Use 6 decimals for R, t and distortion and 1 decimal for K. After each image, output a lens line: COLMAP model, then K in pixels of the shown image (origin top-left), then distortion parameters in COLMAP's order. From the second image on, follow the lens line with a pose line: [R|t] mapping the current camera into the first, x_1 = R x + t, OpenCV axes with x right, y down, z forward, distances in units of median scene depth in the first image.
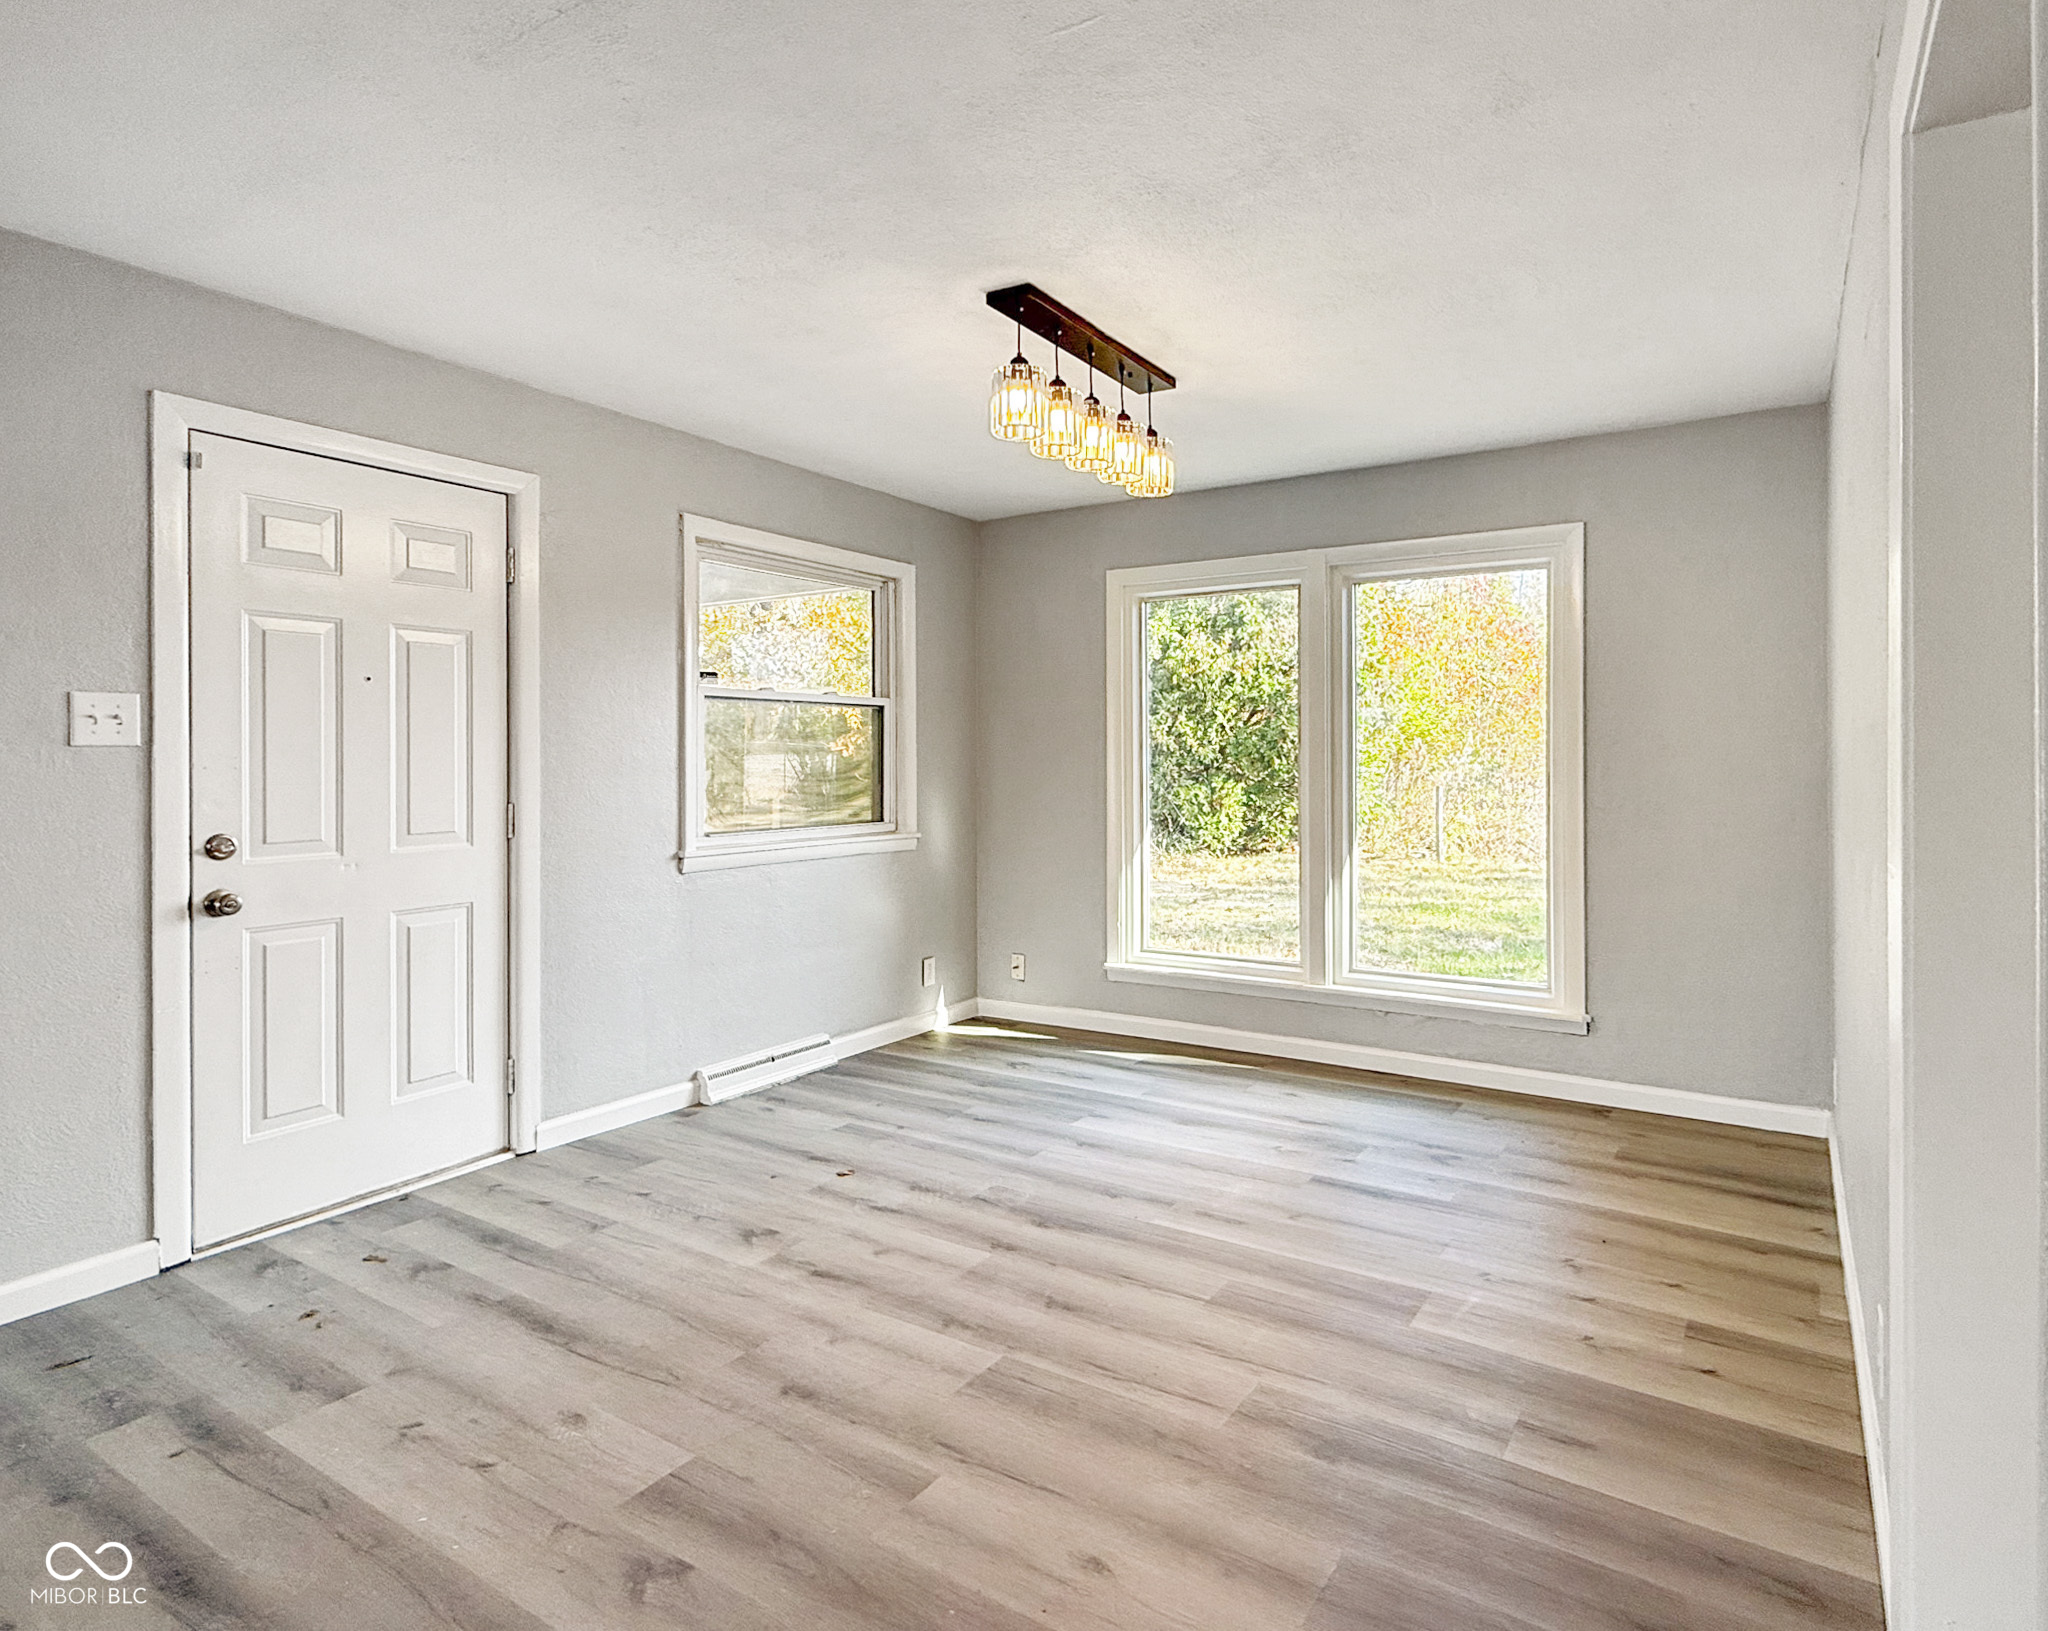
lens RADIAL K [[1106.0, 0, 1152.2], [0, 1106.0, 759.6], [0, 0, 1]] dist [-0.005346, -0.000435]
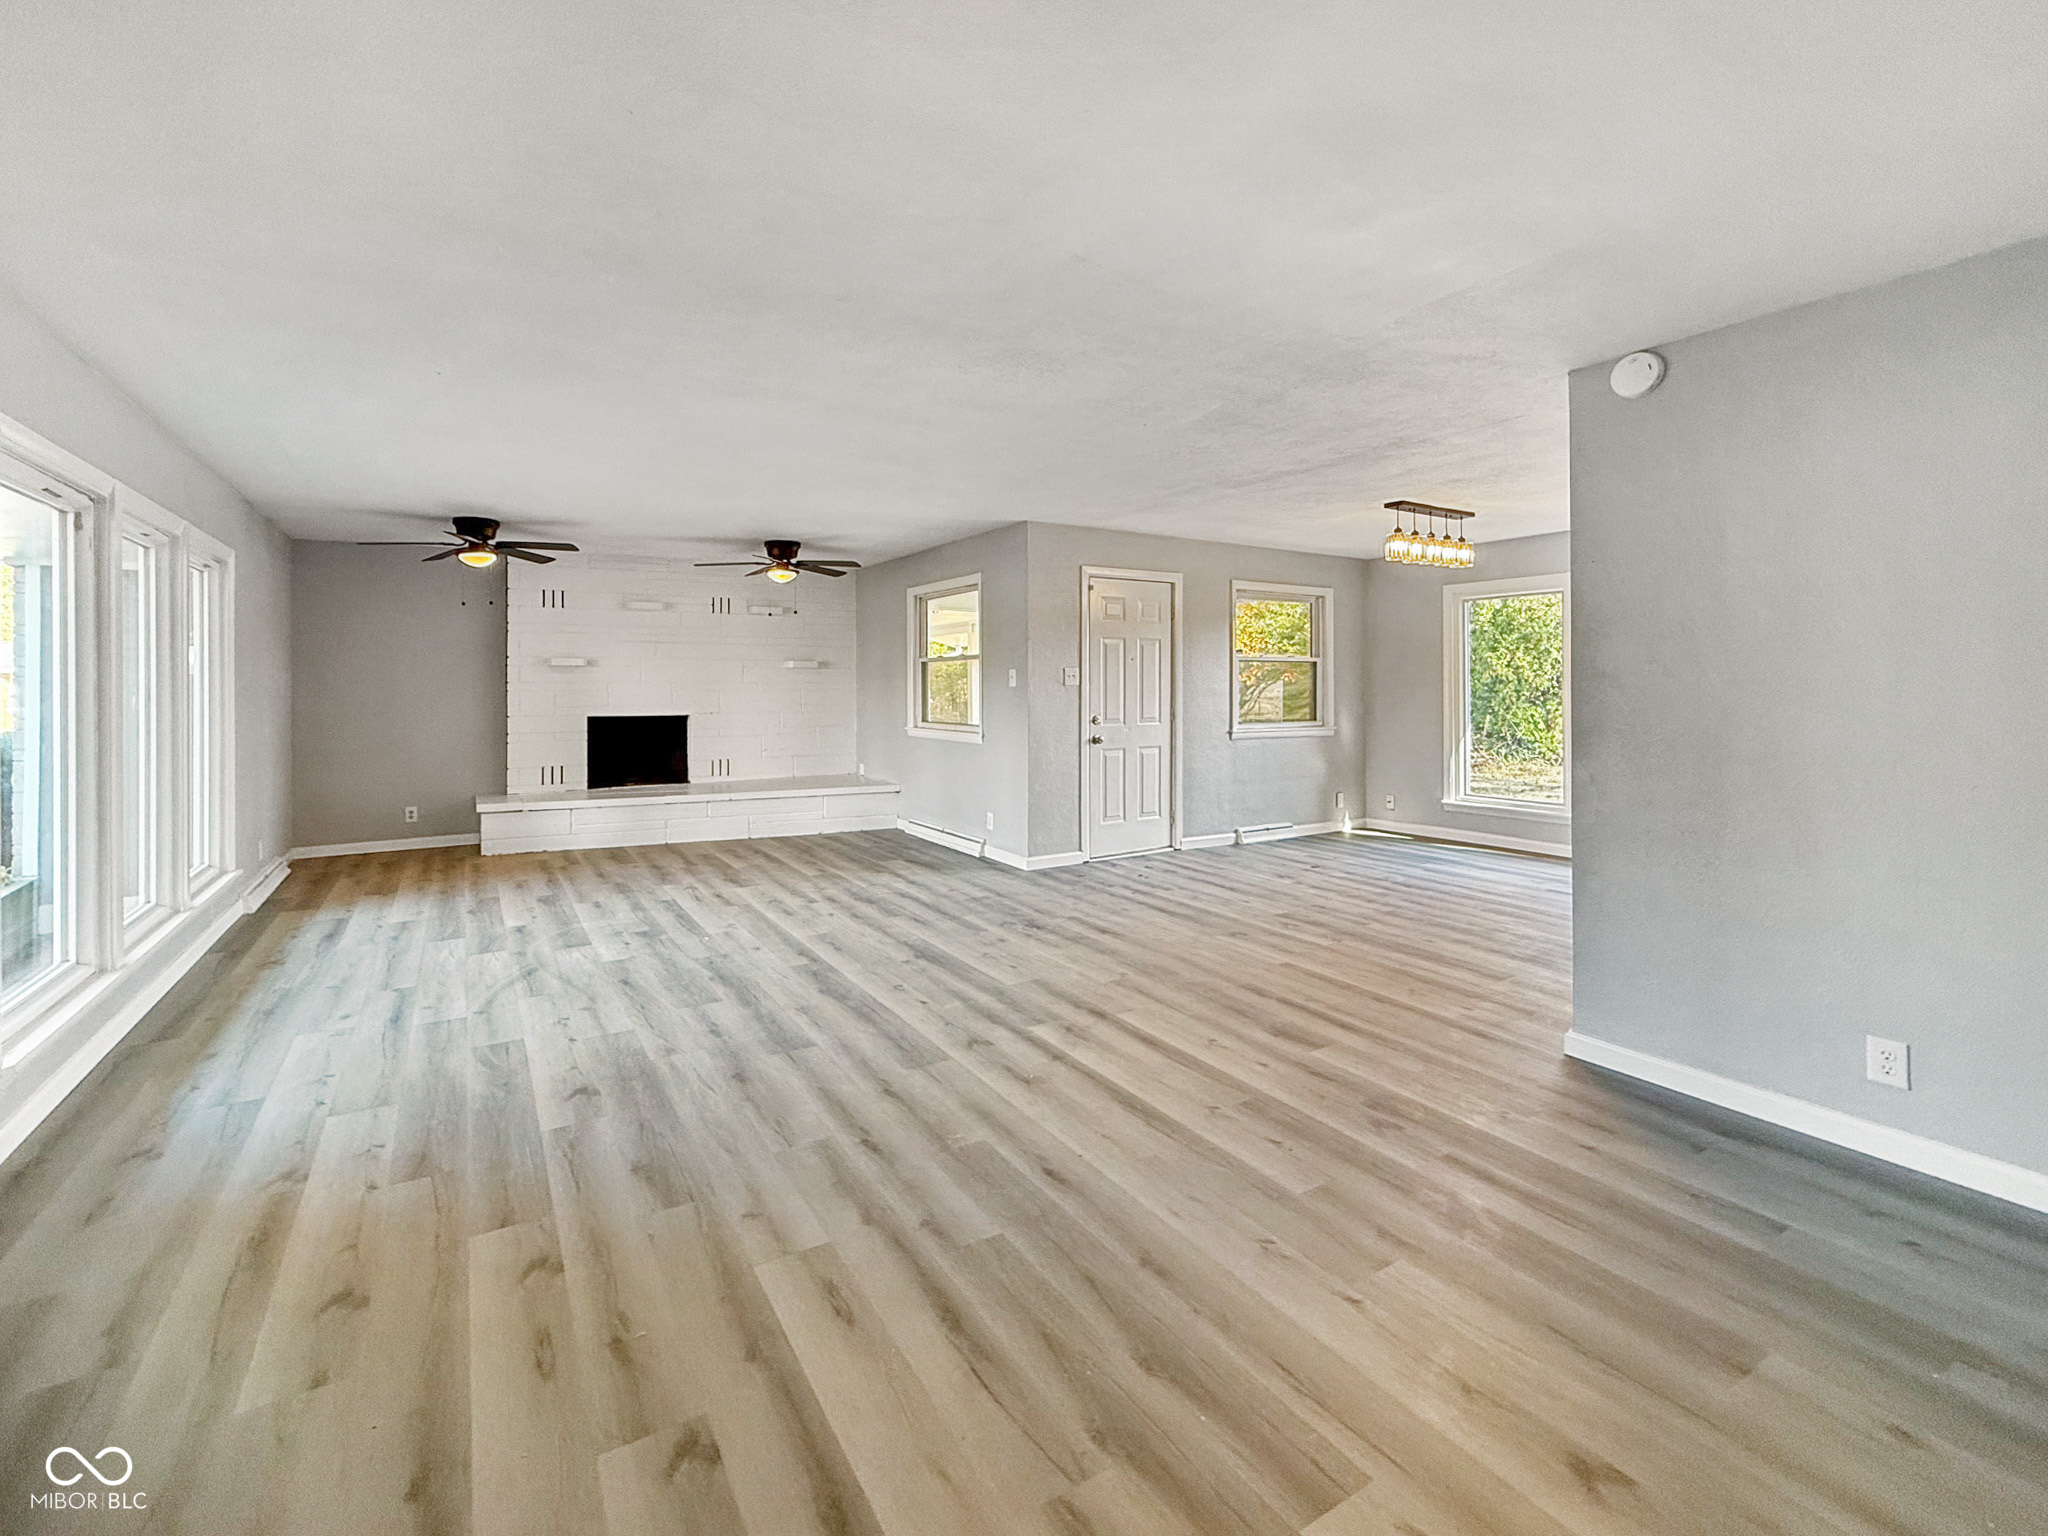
lens RADIAL K [[900.6, 0, 1005.5], [0, 900.6, 684.6], [0, 0, 1]] dist [0.004560, -0.001747]
pose [[0.873763, -0.000438, -0.486352, 0.076455], [0.000011, 1.000000, -0.000881, -0.009593], [0.486352, 0.000764, 0.873762, -0.978018]]
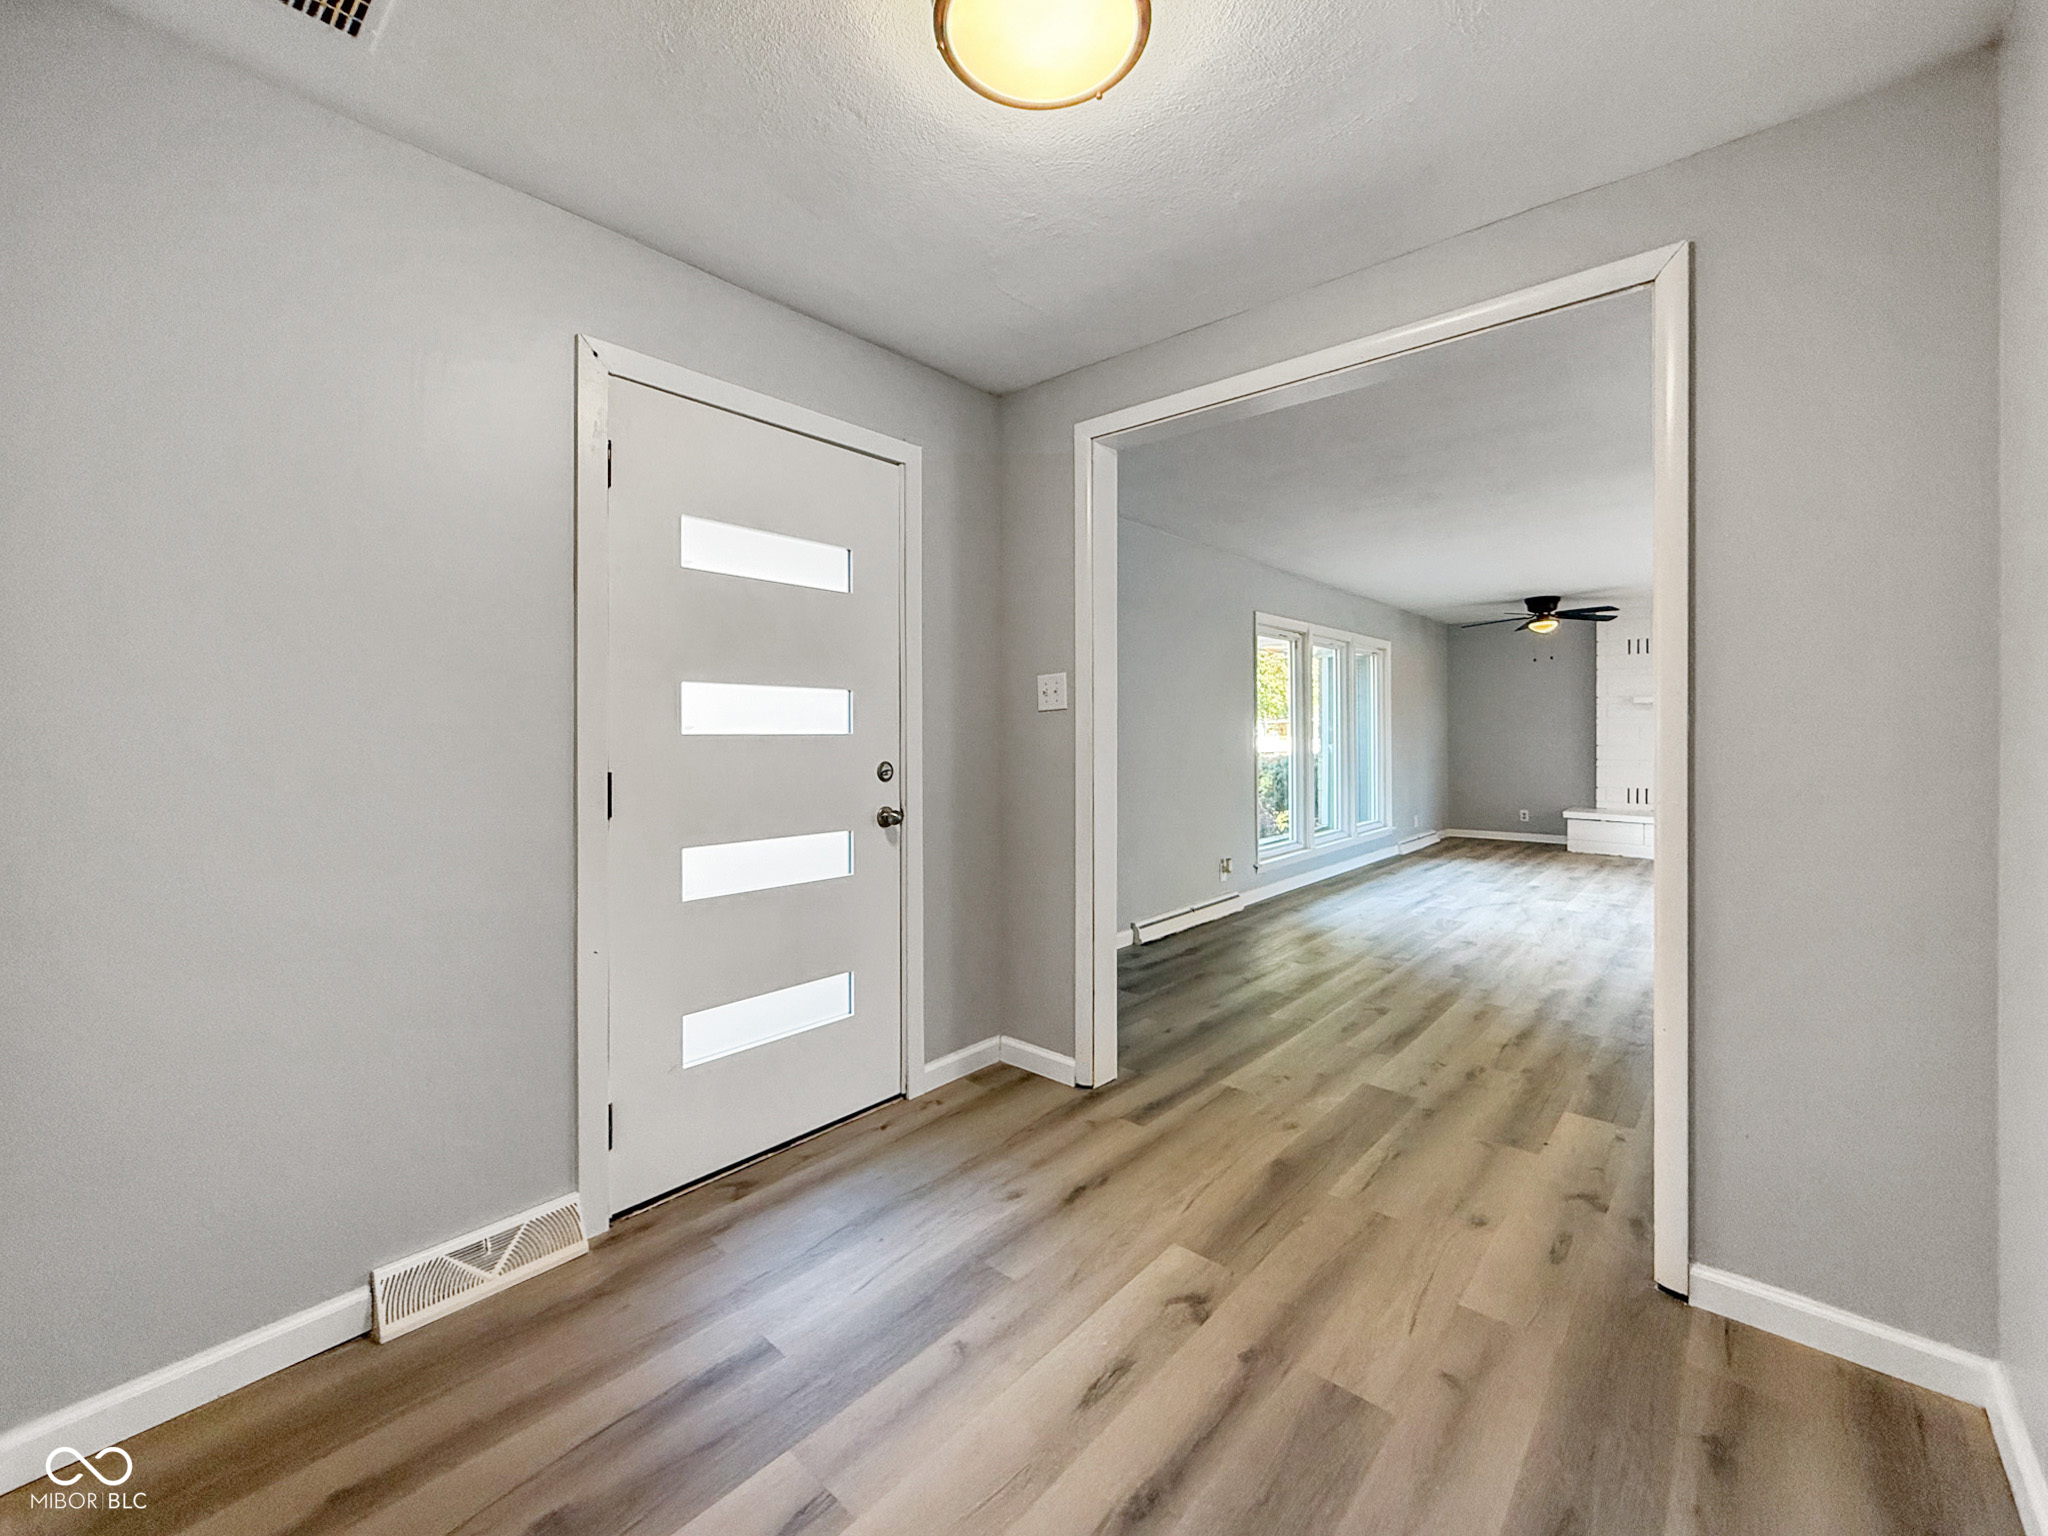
lens RADIAL K [[865.4, 0, 966.0], [0, 865.4, 727.8], [0, 0, 1]] dist [-0.000176, 0.001050]
pose [[-0.224240, 0.000843, -0.974534, 0.944945], [-0.001982, 0.999997, 0.001321, 0.013606], [0.974532, 0.002227, -0.224237, -0.922209]]
